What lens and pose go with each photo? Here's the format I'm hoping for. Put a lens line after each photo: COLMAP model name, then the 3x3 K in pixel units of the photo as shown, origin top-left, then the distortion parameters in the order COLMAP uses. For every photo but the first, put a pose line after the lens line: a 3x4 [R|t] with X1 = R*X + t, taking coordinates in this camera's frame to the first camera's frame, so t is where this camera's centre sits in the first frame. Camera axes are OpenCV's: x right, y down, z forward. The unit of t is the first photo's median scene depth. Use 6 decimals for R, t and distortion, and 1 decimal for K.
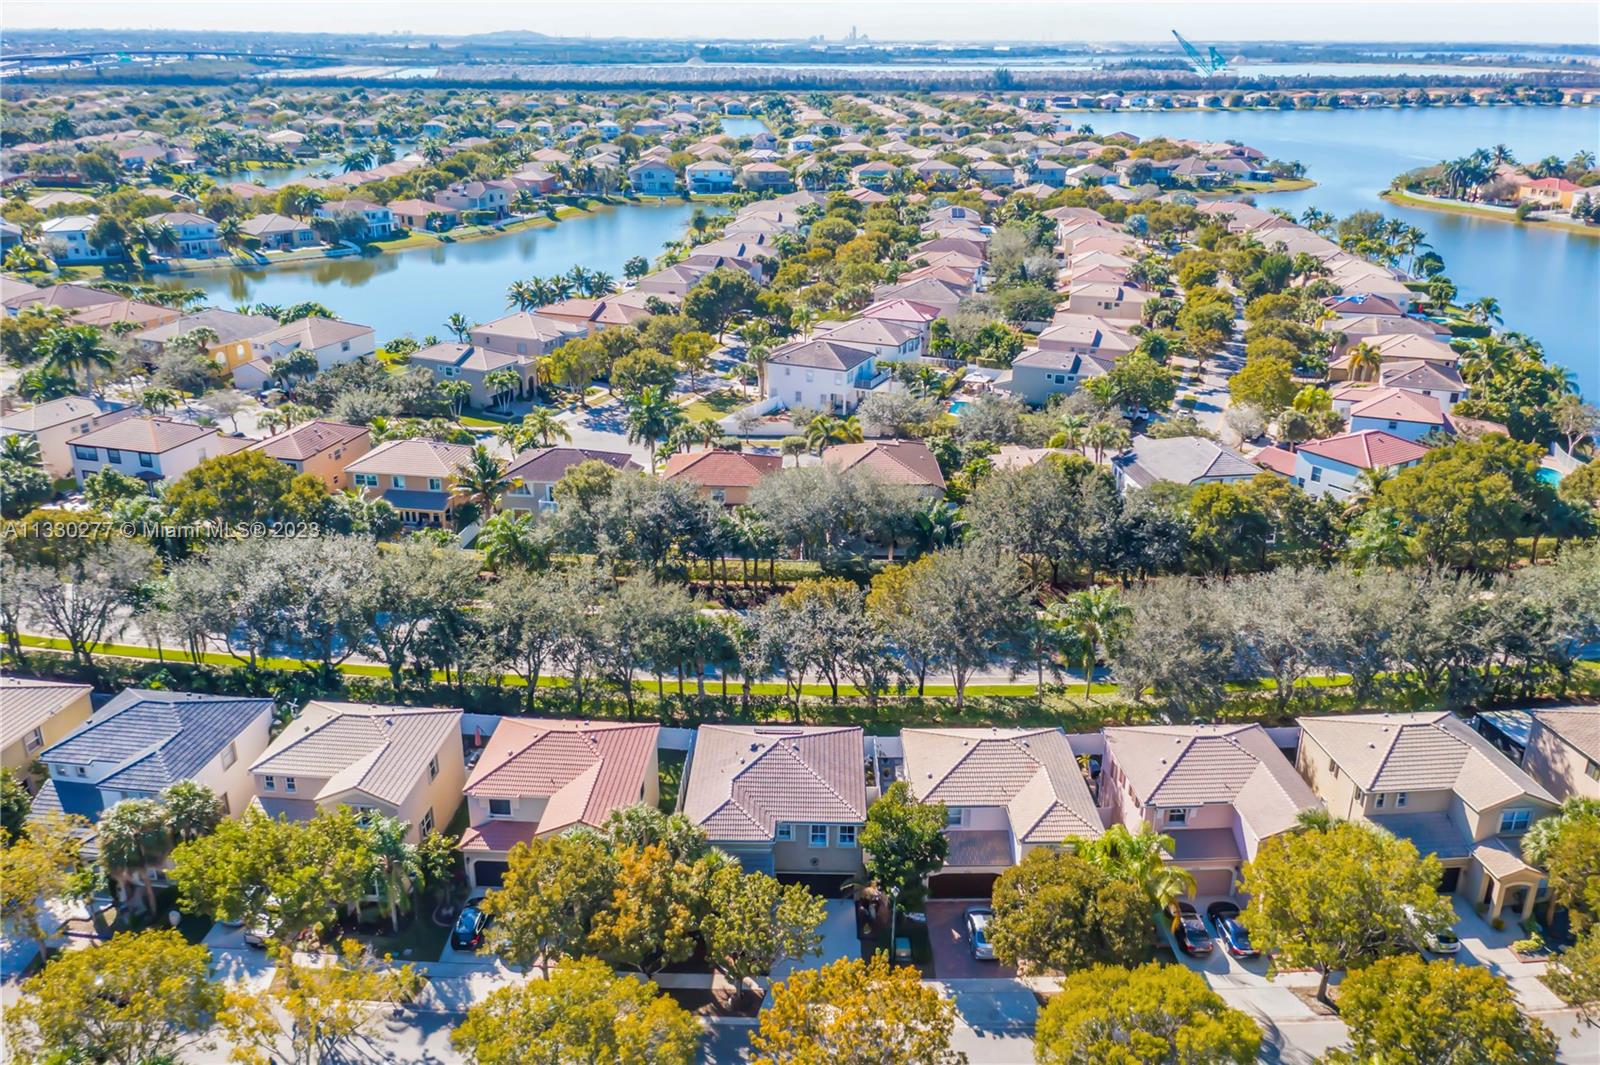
lens RADIAL K [[1314.4, 0, 804.4], [0, 1314.4, 618.5], [0, 0, 1]] dist [-0.005930, 0.047329]
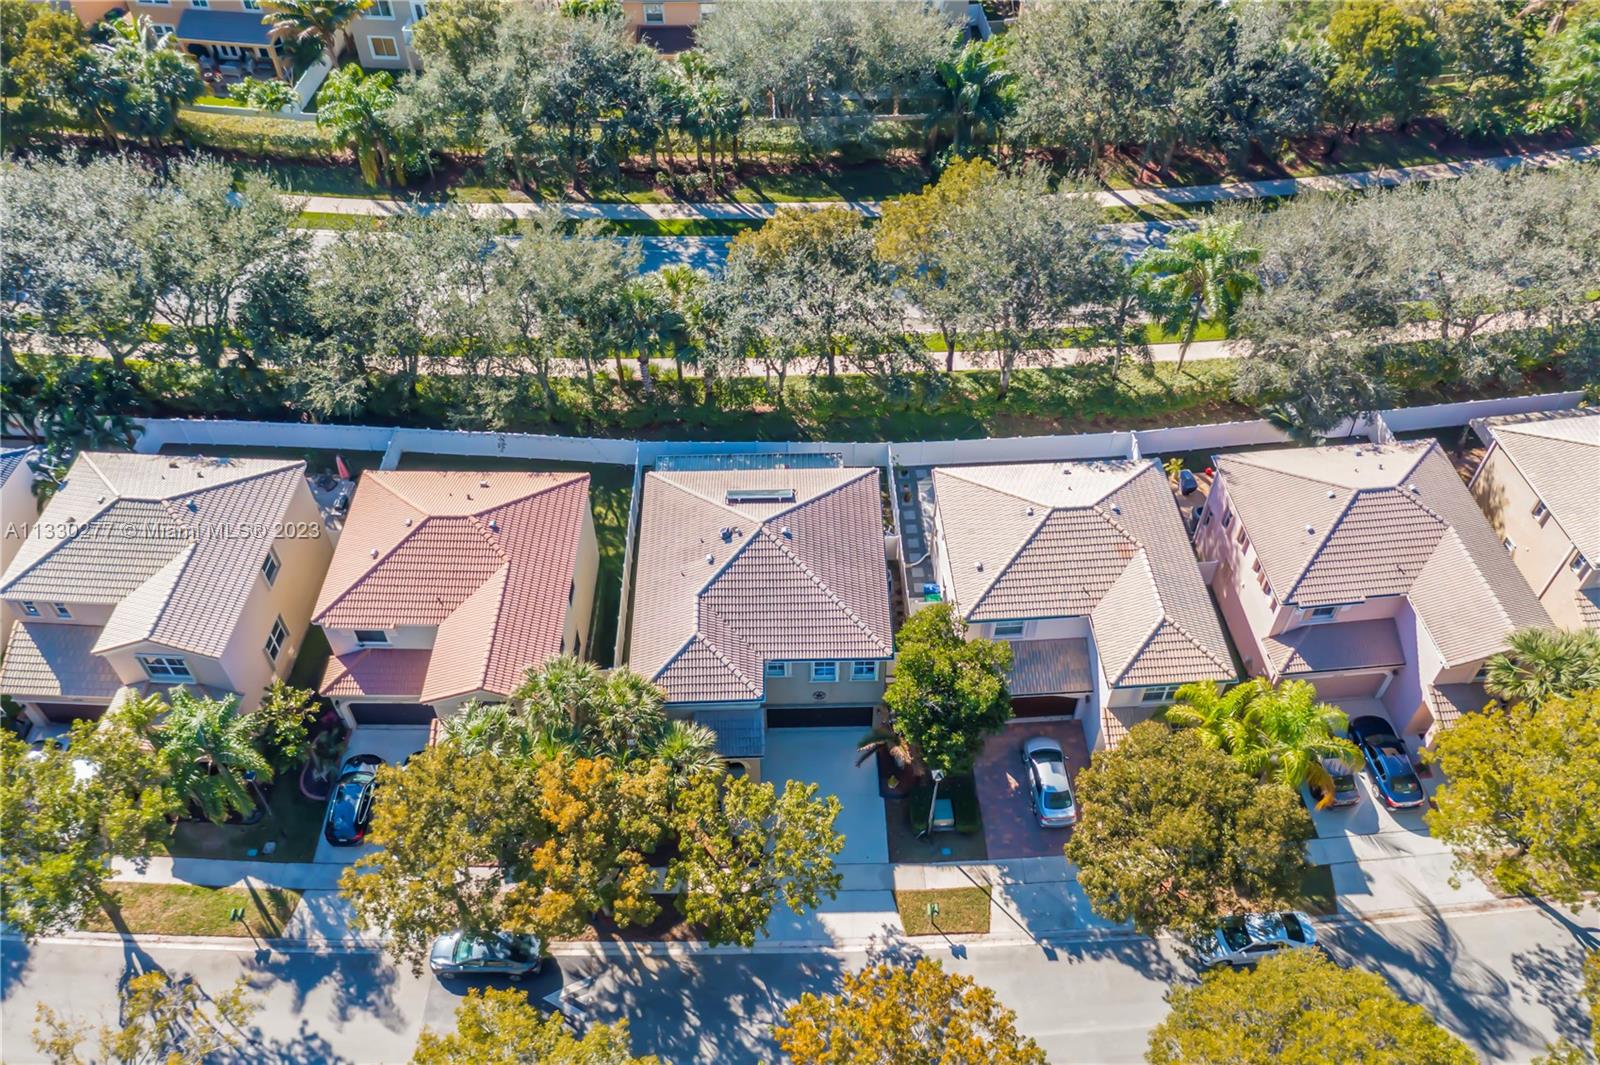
lens RADIAL K [[1314.4, 0, 804.4], [0, 1314.4, 618.5], [0, 0, 1]] dist [-0.005930, 0.047329]
pose [[0.999287, -0.035372, 0.013189, -0.008274], [0.026715, 0.909456, 0.414941, -0.150862], [-0.026672, -0.414292, 0.909753, 0.357650]]
